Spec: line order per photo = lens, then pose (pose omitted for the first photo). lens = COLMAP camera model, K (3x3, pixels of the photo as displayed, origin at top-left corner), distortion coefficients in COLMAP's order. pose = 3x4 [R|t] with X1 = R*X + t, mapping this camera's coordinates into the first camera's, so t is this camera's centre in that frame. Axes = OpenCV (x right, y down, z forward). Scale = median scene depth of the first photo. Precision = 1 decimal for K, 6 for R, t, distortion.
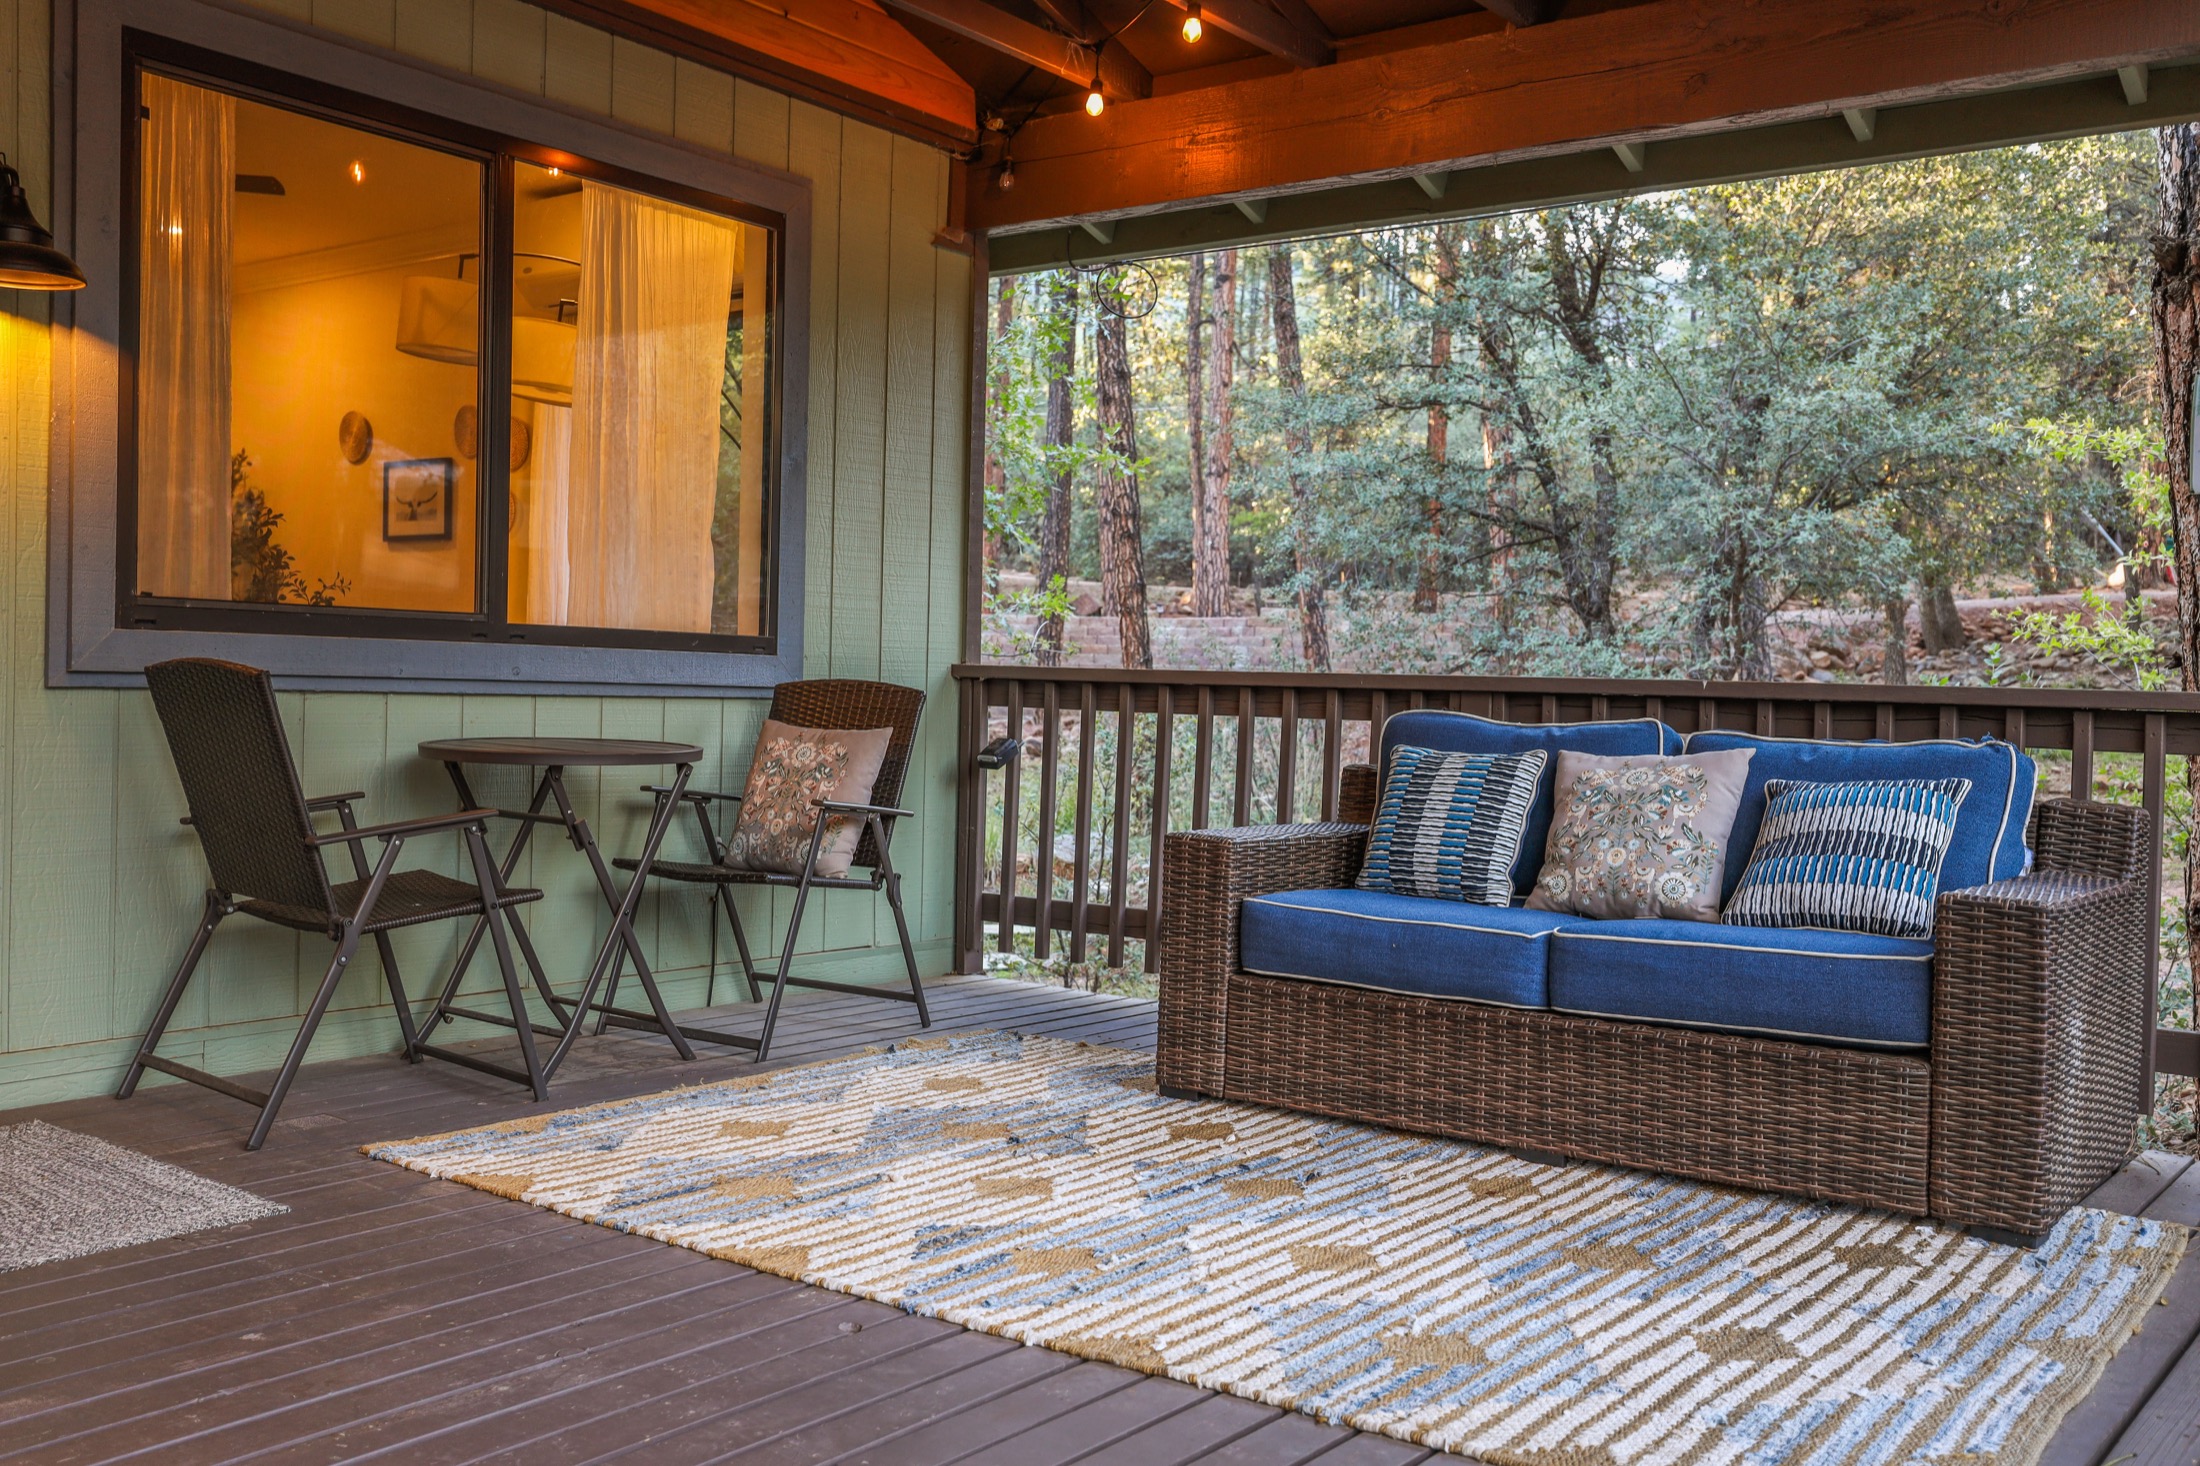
lens RADIAL K [[1973.9, 0, 1100.0], [0, 1973.9, 733.0], [0, 0, 1]] dist [0.054145, 0.001166]
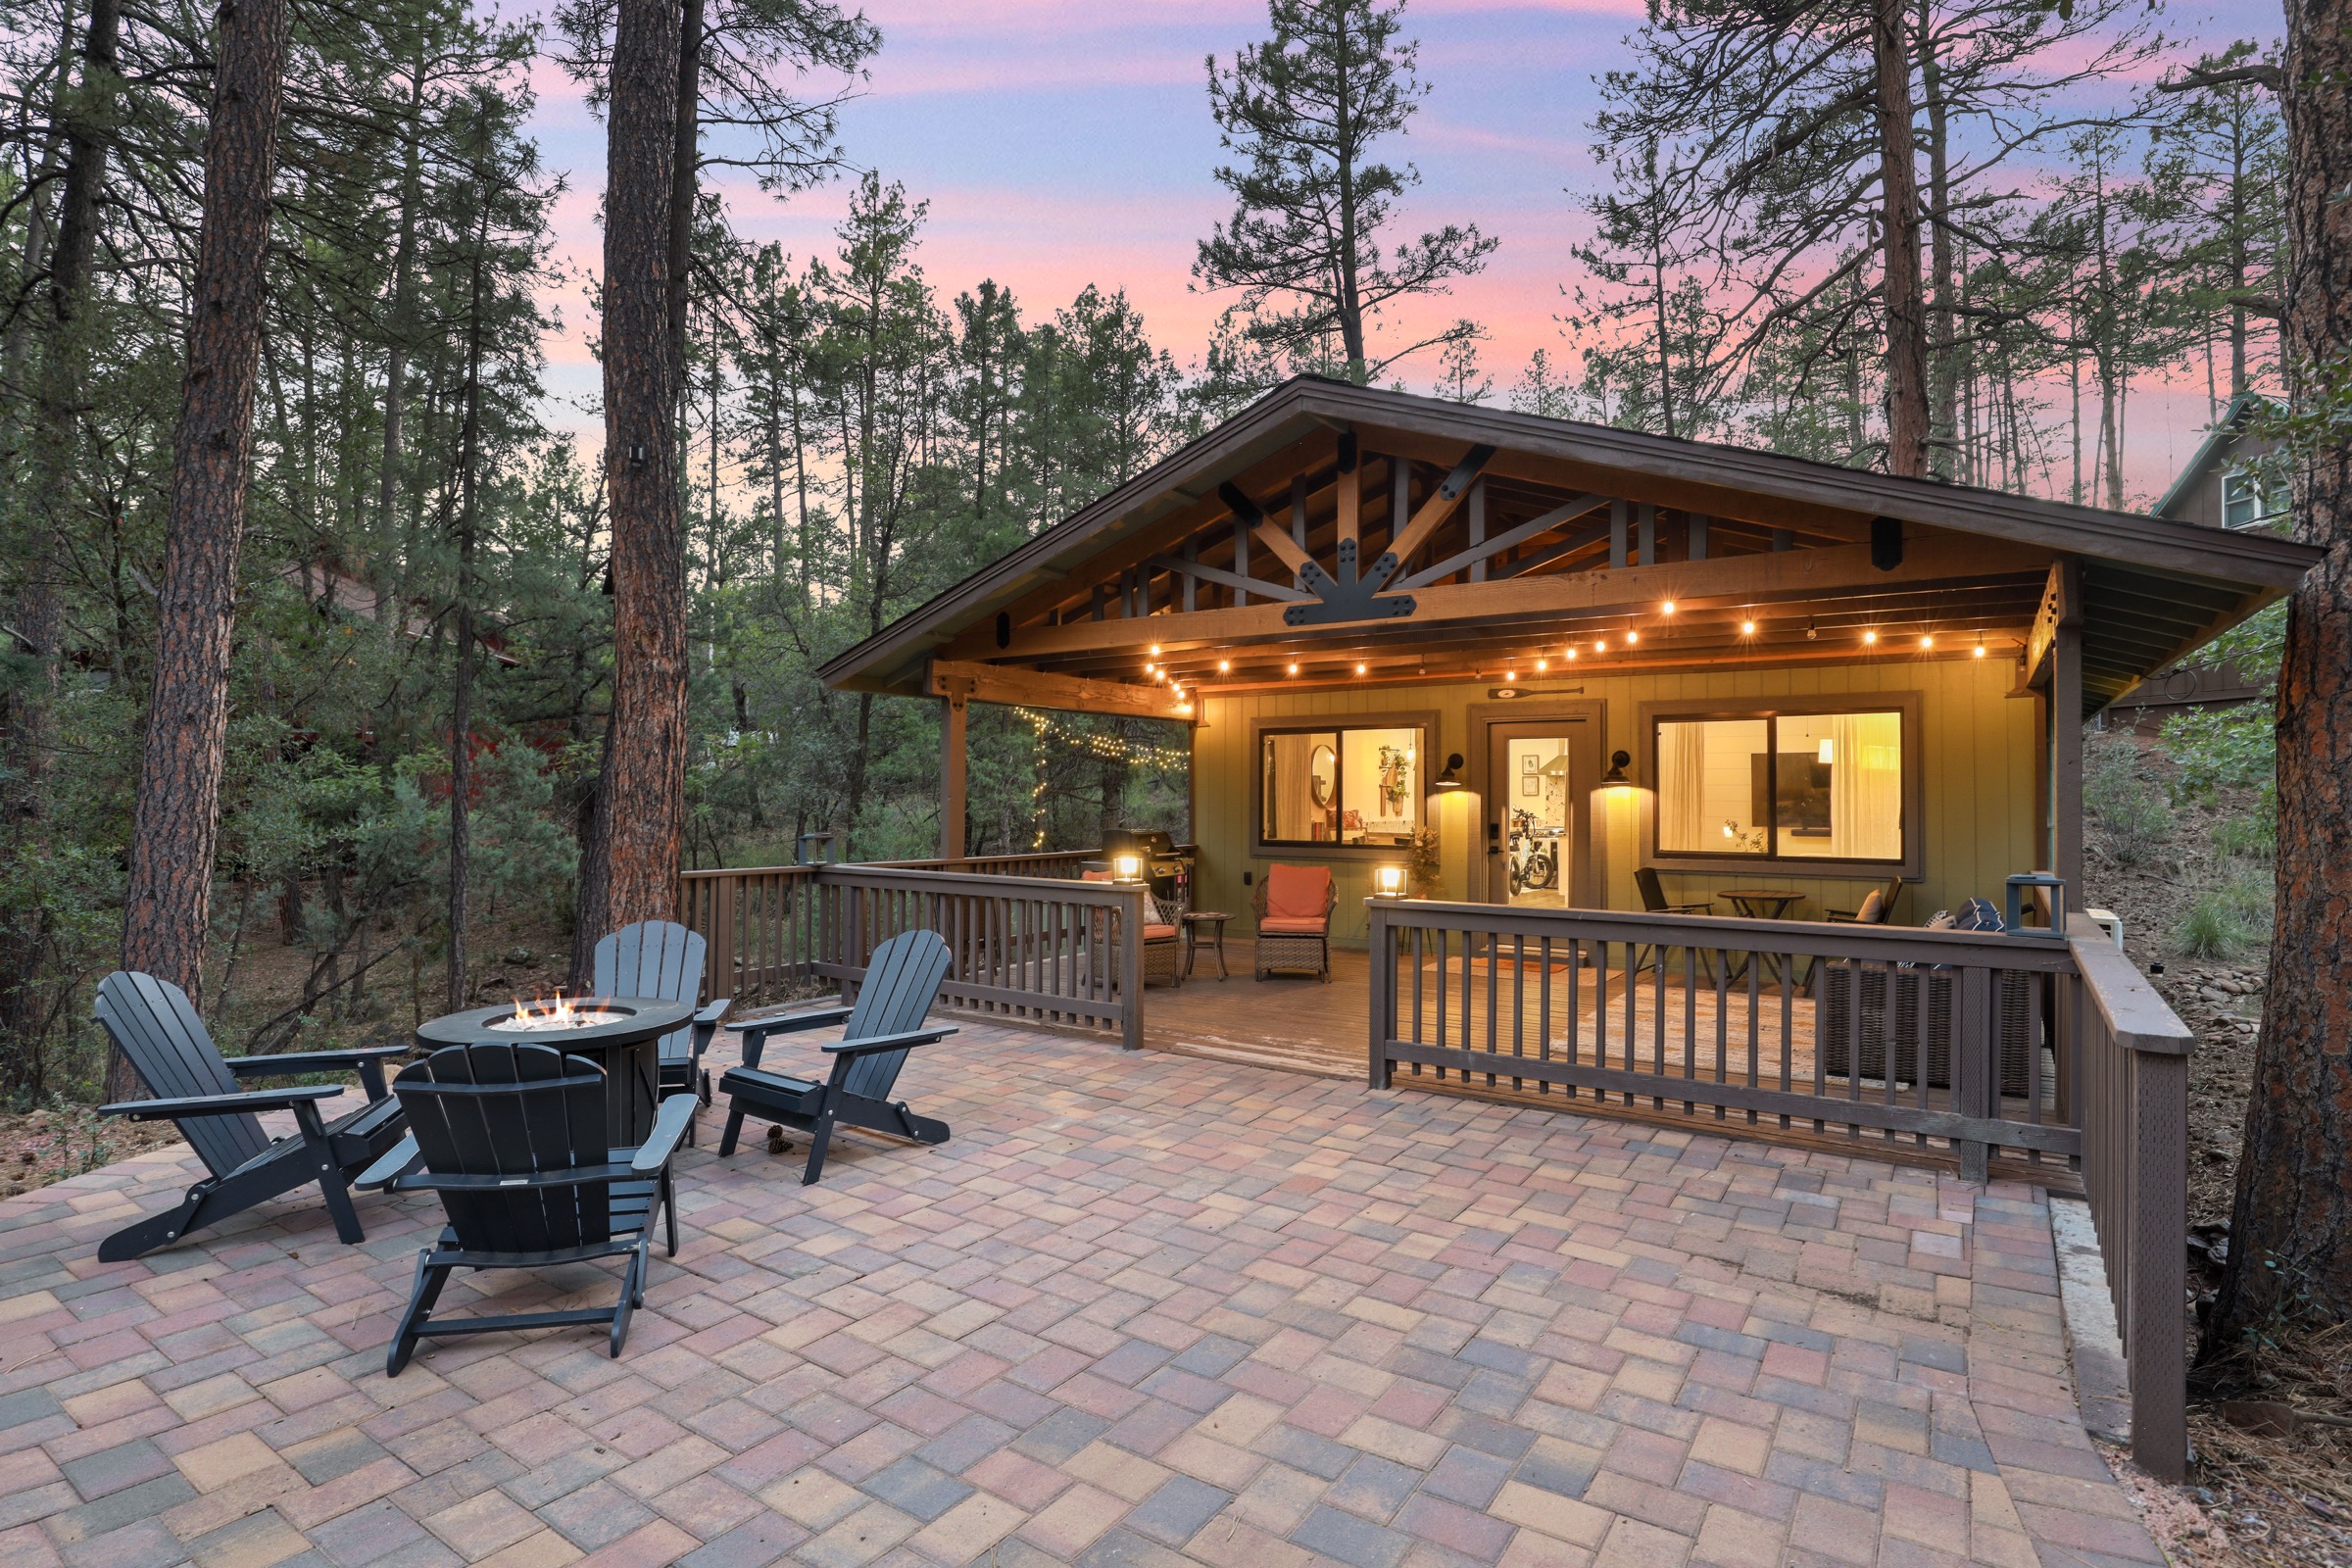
lens RADIAL K [[1176.3, 0, 1176.0], [0, 1176.3, 784.0], [0, 0, 1]] dist [-0.028401, 0.001032]
pose [[0.053748, -0.041865, -0.997677, 2.520654], [-0.026289, 0.998715, -0.043325, -0.102268], [0.998208, 0.028556, 0.052578, -0.163417]]
